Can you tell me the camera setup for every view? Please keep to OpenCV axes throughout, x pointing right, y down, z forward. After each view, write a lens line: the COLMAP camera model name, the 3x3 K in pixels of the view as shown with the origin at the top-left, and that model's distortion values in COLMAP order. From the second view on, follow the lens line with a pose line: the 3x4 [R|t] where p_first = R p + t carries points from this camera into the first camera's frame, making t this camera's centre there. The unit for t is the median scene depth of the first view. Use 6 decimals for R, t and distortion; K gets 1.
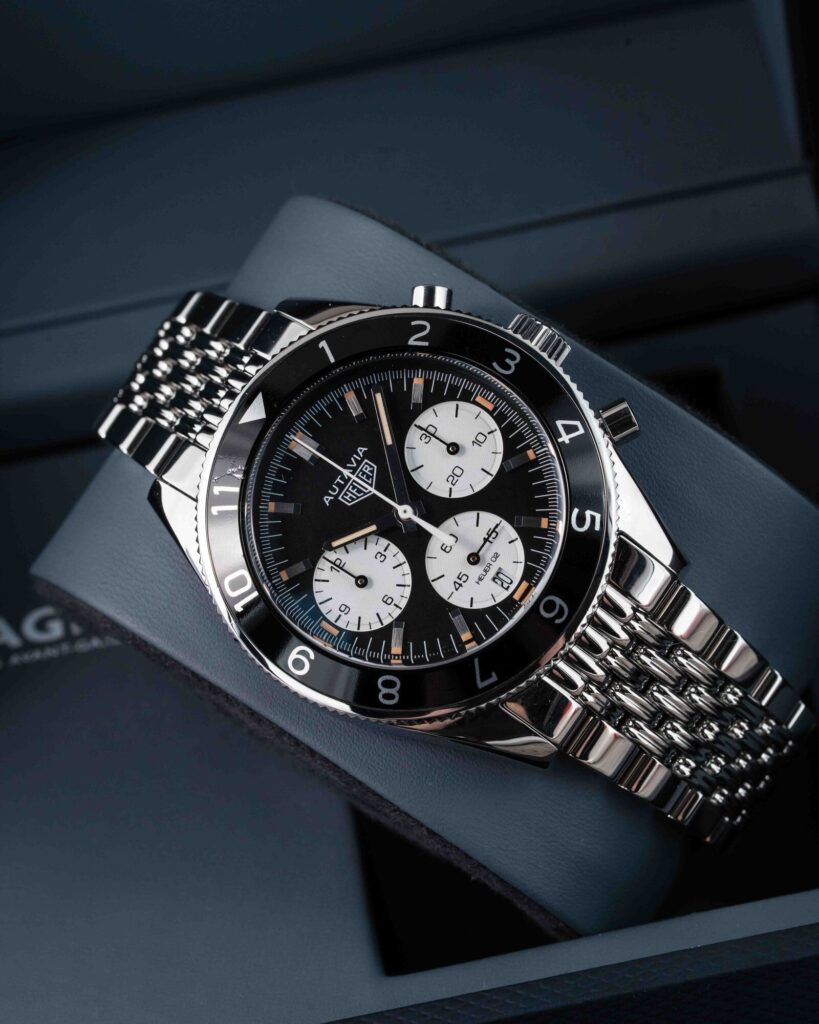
lens RADIAL K [[5001.1, 0, 409.5], [0, 5001.1, 512.0], [0, 0, 1]] dist [-0.075535, -1.589790]
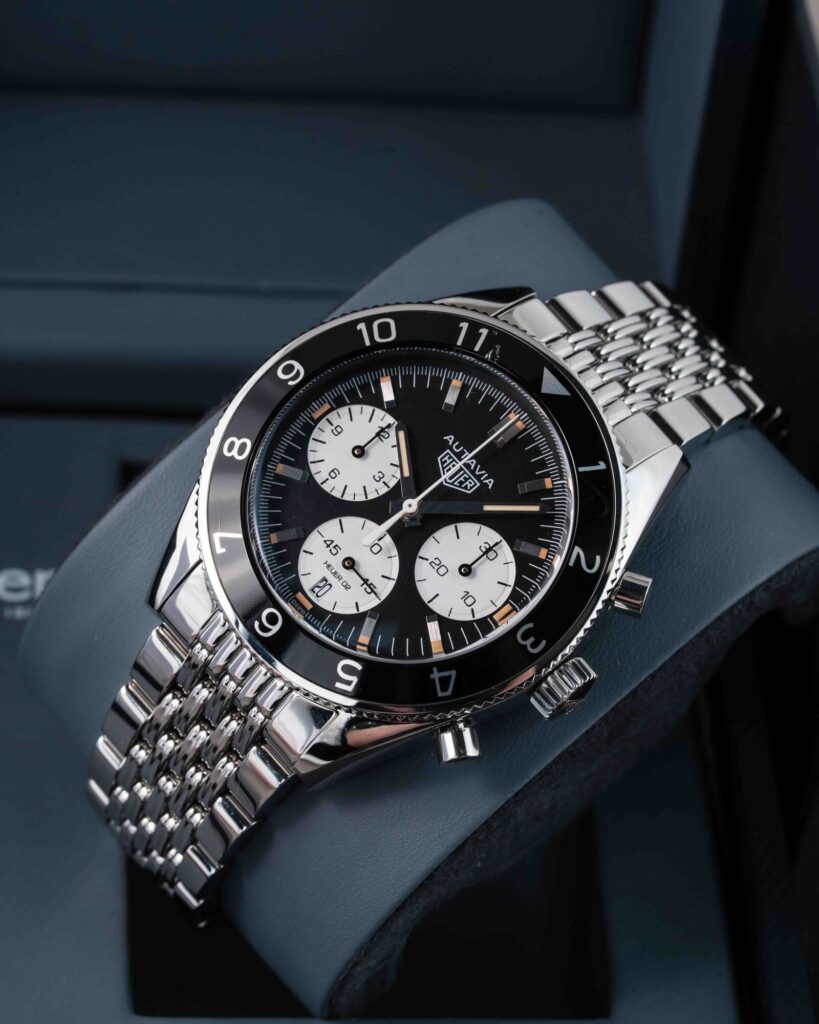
lens RADIAL K [[5001.1, 0, 409.5], [0, 5001.1, 512.0], [0, 0, 1]] dist [-0.075535, -1.589790]
pose [[-0.244803, 0.960178, -0.134648, 0.132363], [-0.925508, -0.190022, 0.327608, -0.321356], [0.288976, 0.204817, 0.935170, 0.081291]]
